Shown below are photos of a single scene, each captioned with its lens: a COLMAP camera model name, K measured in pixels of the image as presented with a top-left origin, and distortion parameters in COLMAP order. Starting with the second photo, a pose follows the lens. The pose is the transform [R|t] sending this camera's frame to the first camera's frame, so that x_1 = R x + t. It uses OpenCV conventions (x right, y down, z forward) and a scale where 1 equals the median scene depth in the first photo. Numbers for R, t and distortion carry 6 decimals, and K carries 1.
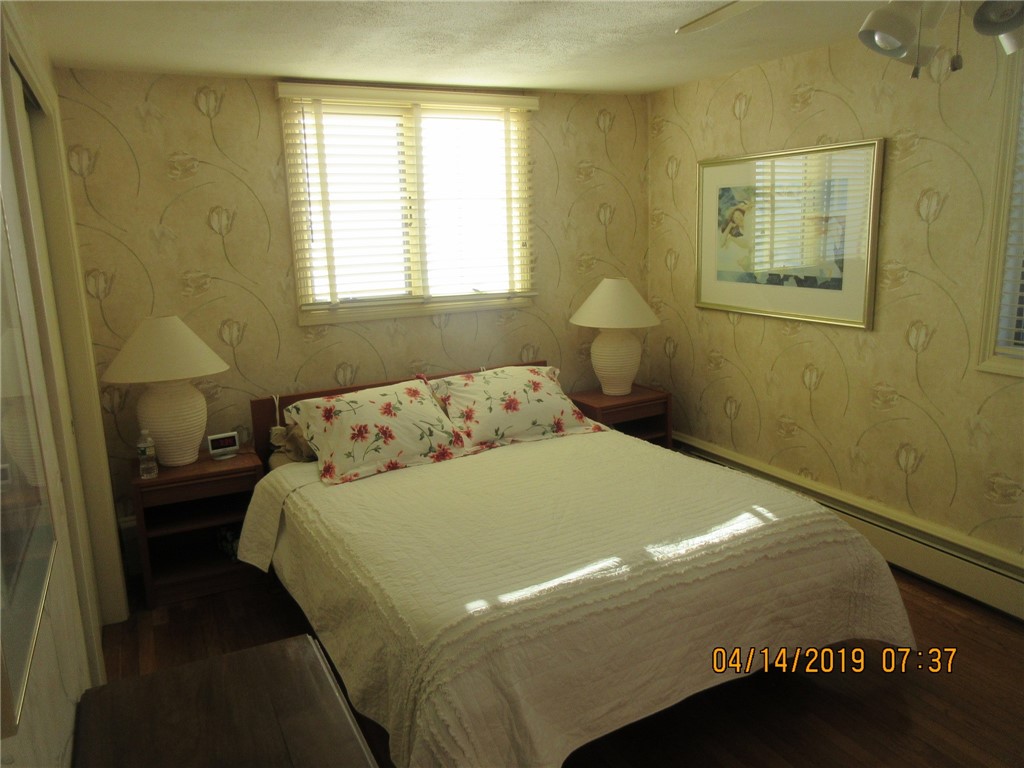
lens RADIAL K [[762.0, 0, 511.0], [0, 762.0, 379.7], [0, 0, 1]] dist [-0.008391, 0.007584]
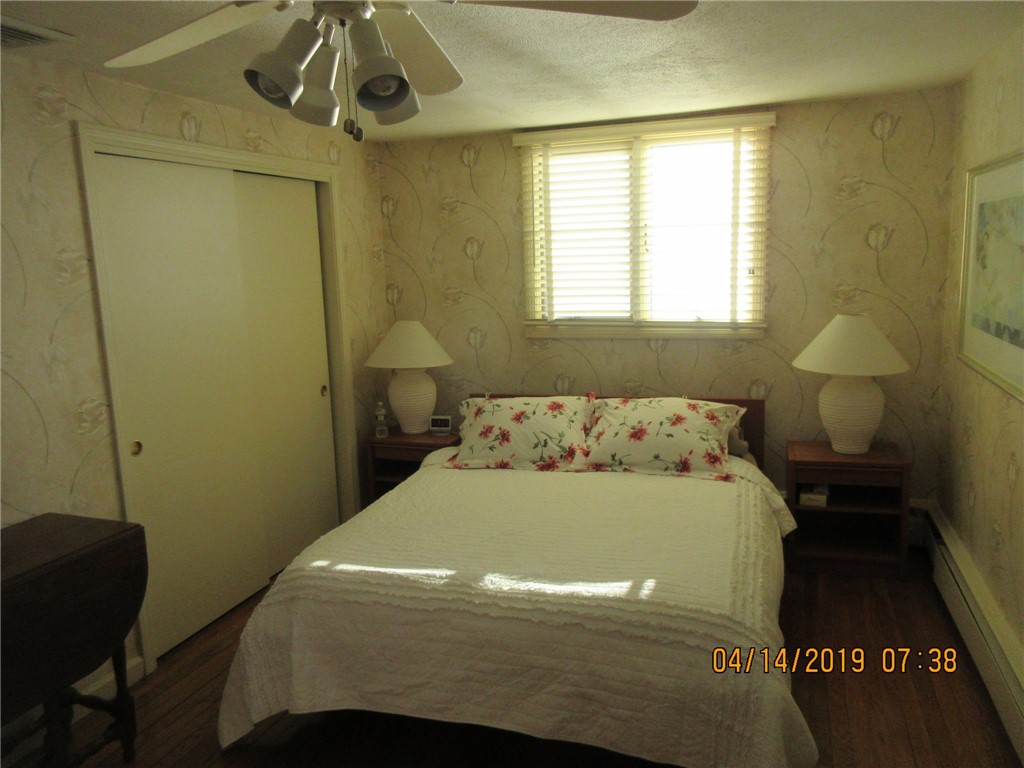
lens RADIAL K [[762.0, 0, 511.0], [0, 762.0, 379.7], [0, 0, 1]] dist [-0.008391, 0.007584]
pose [[0.689668, 0.124858, -0.713280, 0.586665], [-0.133333, 0.990077, 0.044391, -0.059393], [0.711744, 0.064489, 0.699472, 0.181162]]
